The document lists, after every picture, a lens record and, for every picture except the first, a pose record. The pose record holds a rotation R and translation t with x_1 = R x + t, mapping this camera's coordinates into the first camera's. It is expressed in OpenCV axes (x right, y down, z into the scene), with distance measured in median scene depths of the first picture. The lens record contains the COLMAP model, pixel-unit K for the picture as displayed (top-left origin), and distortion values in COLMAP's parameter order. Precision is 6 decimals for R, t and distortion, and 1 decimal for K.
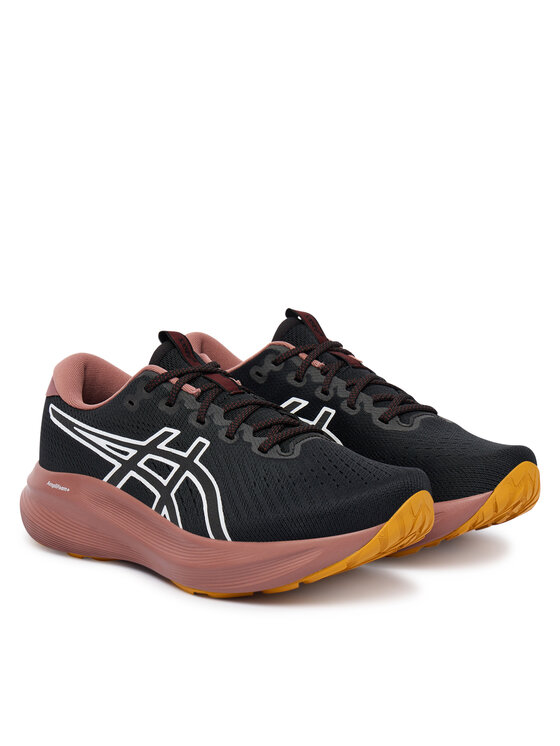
lens RADIAL K [[2108.1, 0, 280.0], [0, 2108.1, 372.9], [0, 0, 1]] dist [0.101463, 0.000000]
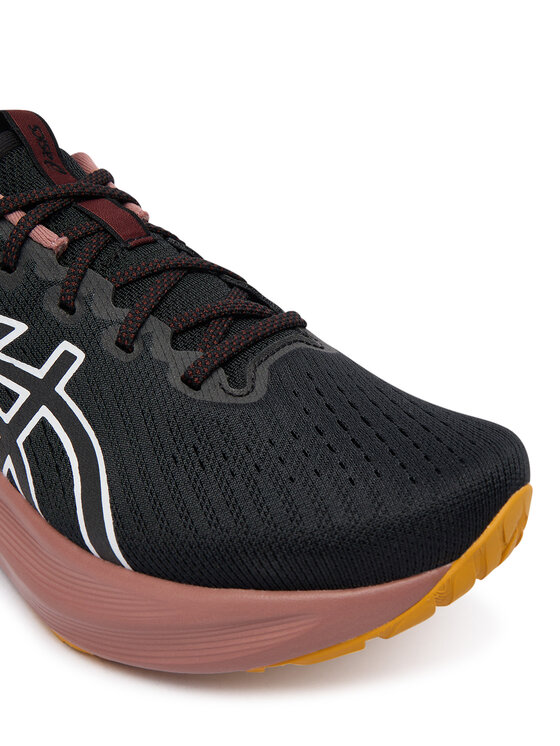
lens RADIAL K [[916.9, 0, 278.8], [0, 916.9, 373.0], [0, 0, 1]] dist [-0.024357, 0.000000]
pose [[0.997273, -0.001167, 0.073789, -0.003541], [-0.022811, 0.946033, 0.323265, -0.034042], [-0.070184, -0.324067, 0.943427, 0.791752]]
